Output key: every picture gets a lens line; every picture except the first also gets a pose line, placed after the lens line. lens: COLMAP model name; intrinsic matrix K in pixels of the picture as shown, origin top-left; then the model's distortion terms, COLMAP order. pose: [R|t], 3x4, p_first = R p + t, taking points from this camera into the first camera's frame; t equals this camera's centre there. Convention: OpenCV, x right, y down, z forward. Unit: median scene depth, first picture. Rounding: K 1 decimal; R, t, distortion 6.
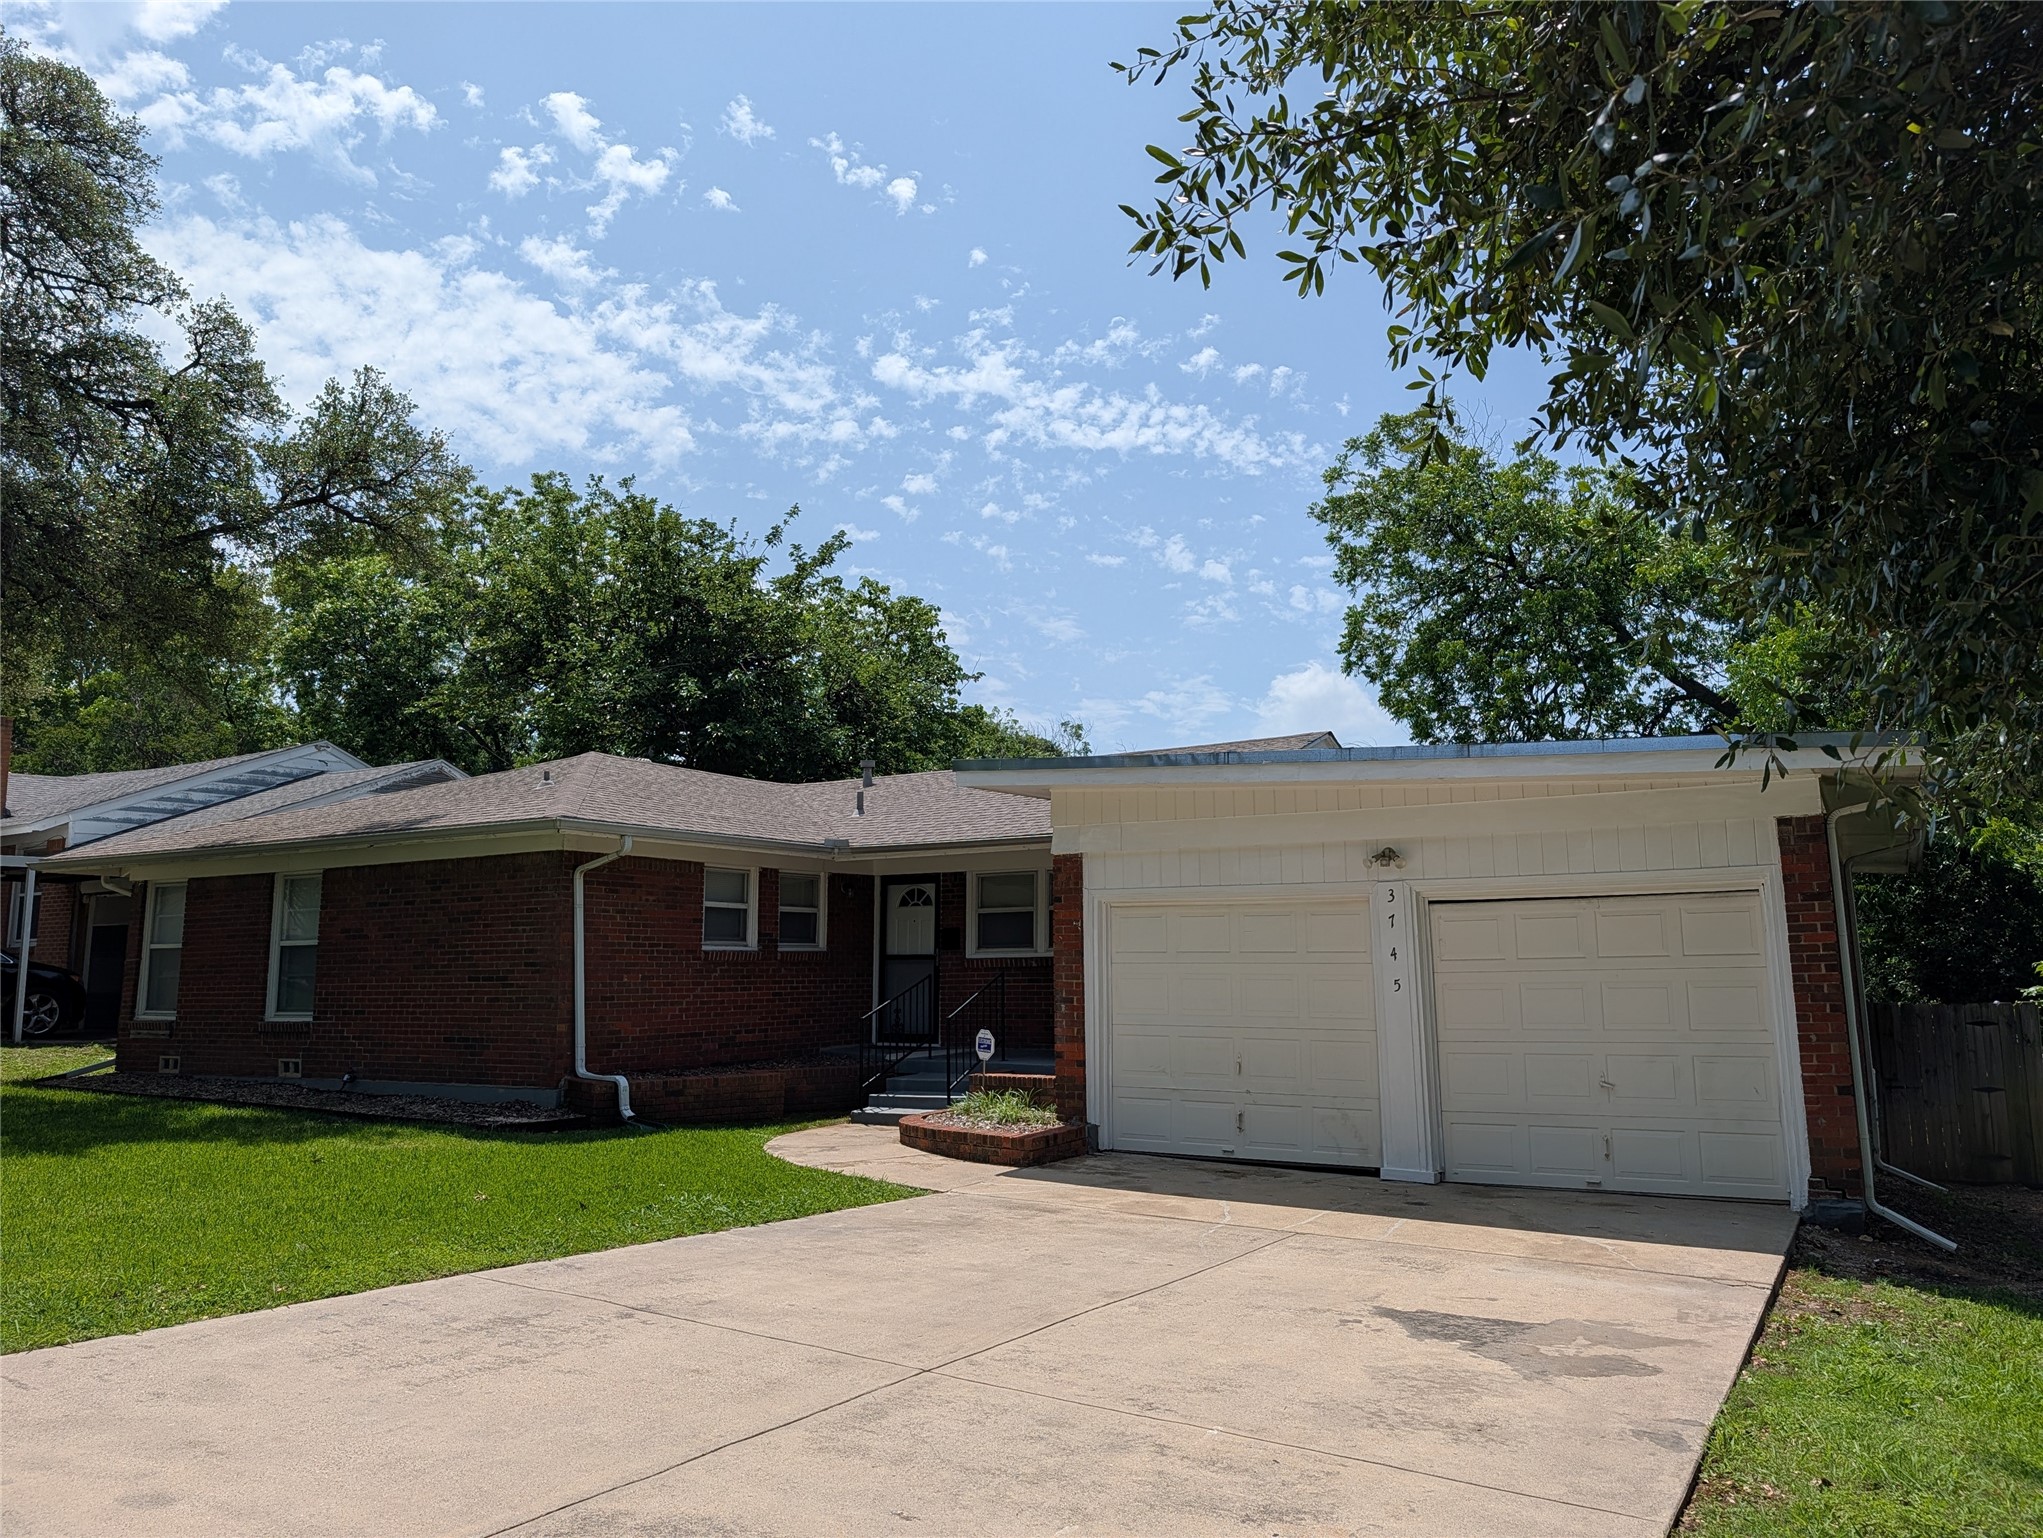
lens RADIAL K [[1446.1, 0, 1020.5], [0, 1446.1, 769.6], [0, 0, 1]] dist [0.020726, -0.020932]
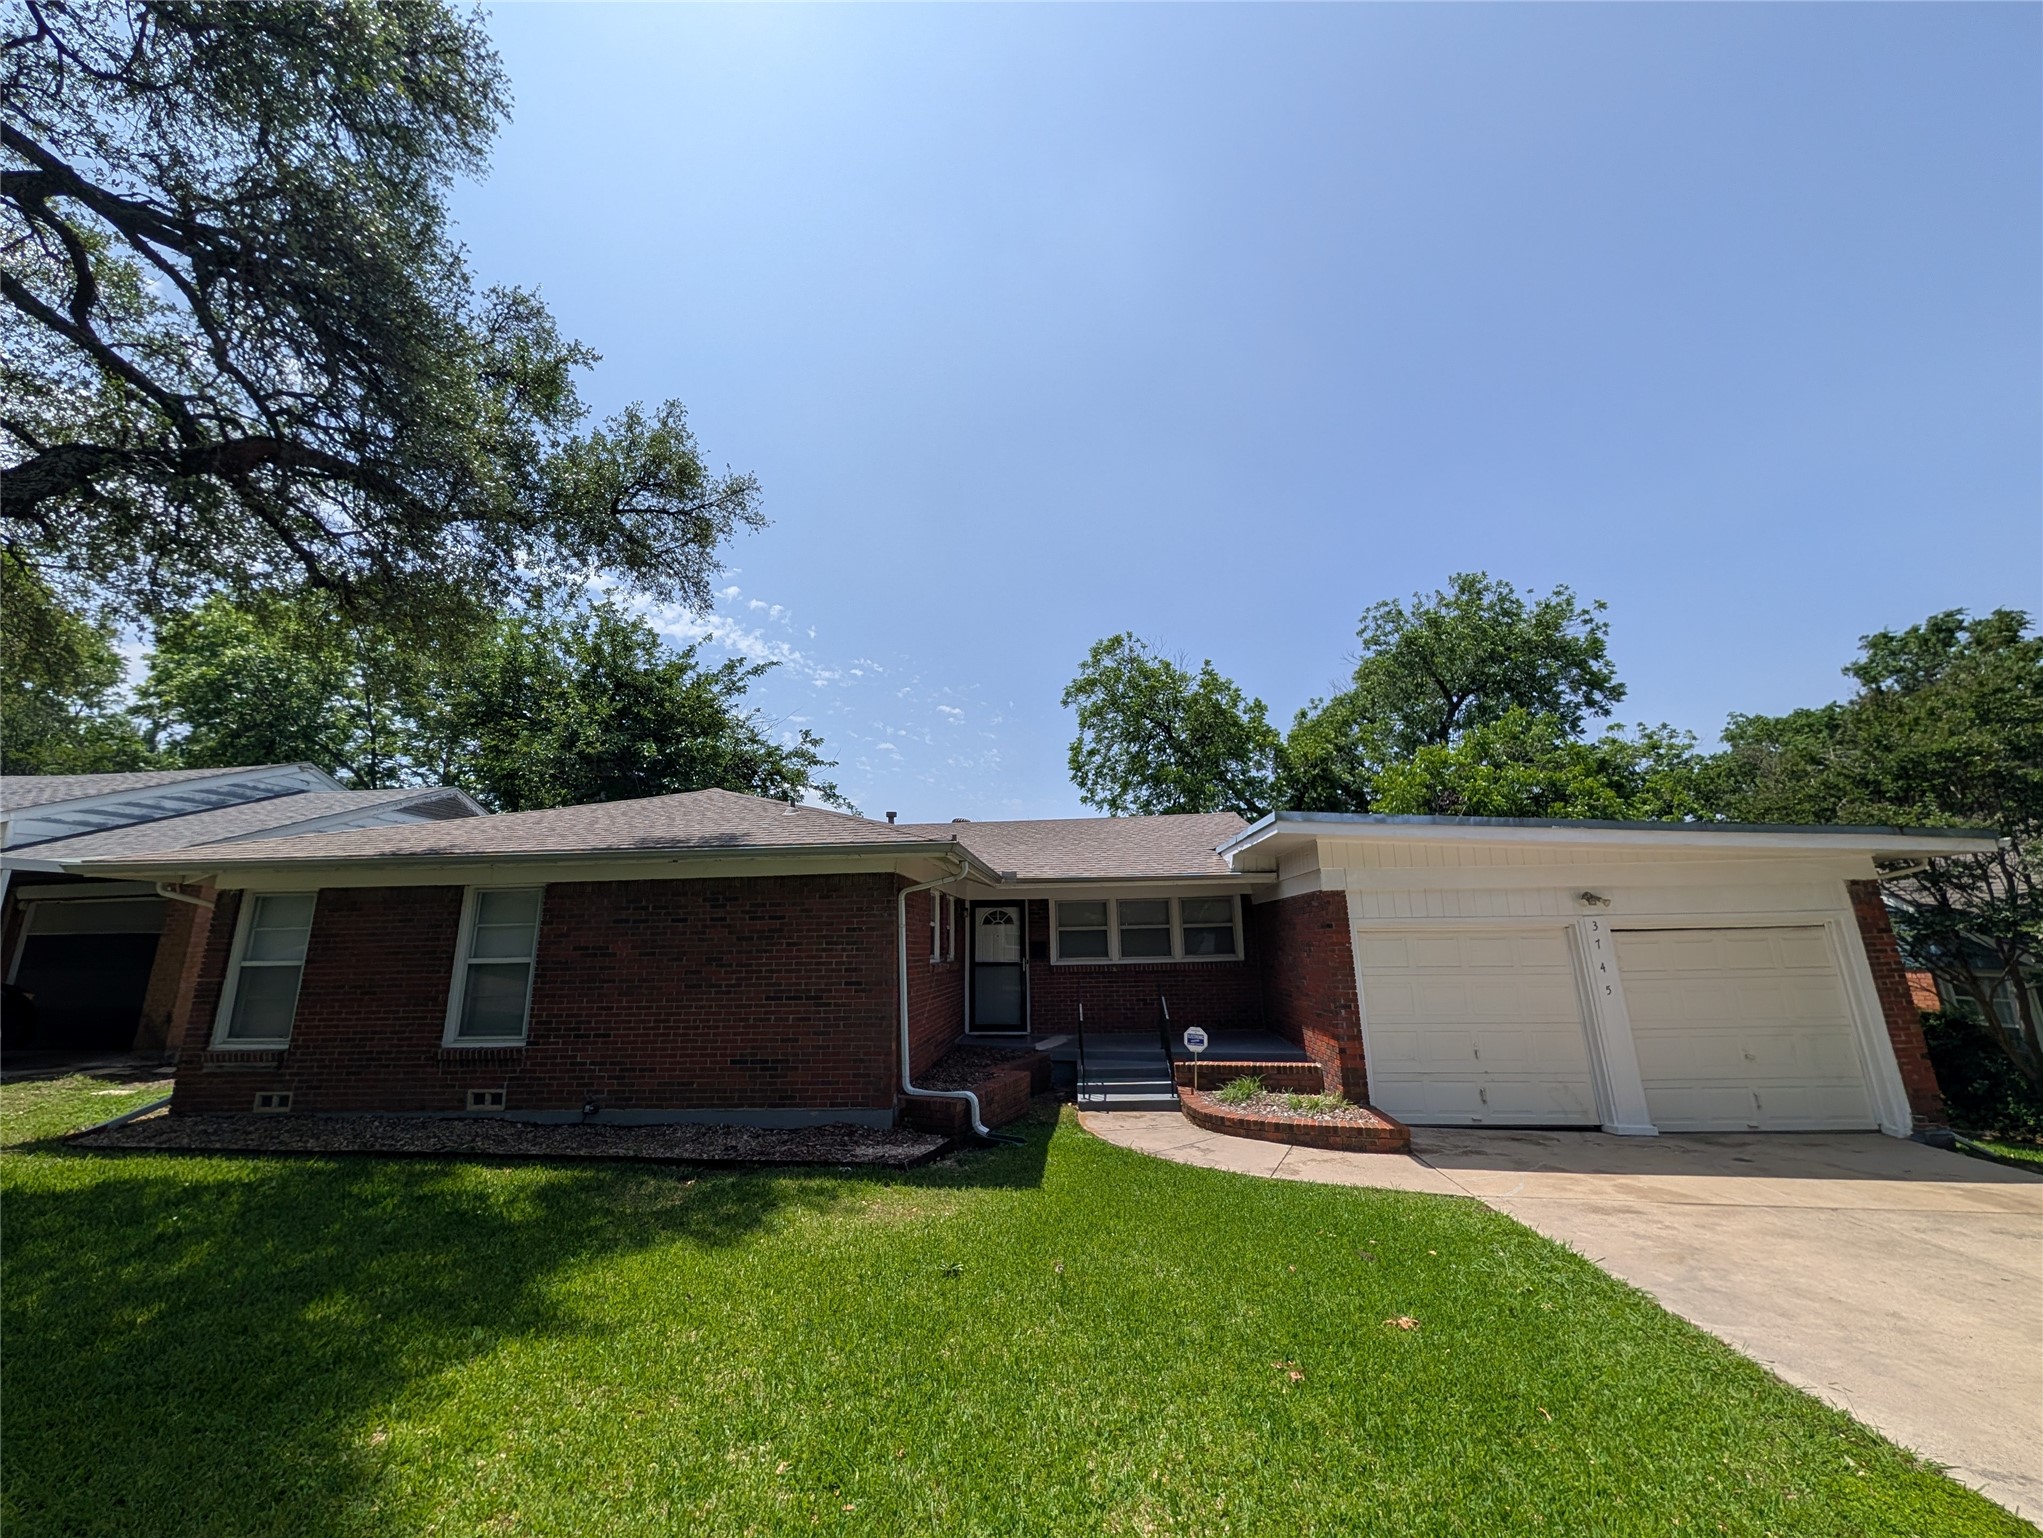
lens RADIAL K [[788.8, 0, 1016.5], [0, 788.8, 757.3], [0, 0, 1]] dist [-0.001692, -0.000041]
pose [[0.896719, 0.098263, 0.431555, -0.436325], [-0.052650, 0.991803, -0.116427, 0.029816], [-0.439458, 0.081680, 0.894542, 0.383858]]
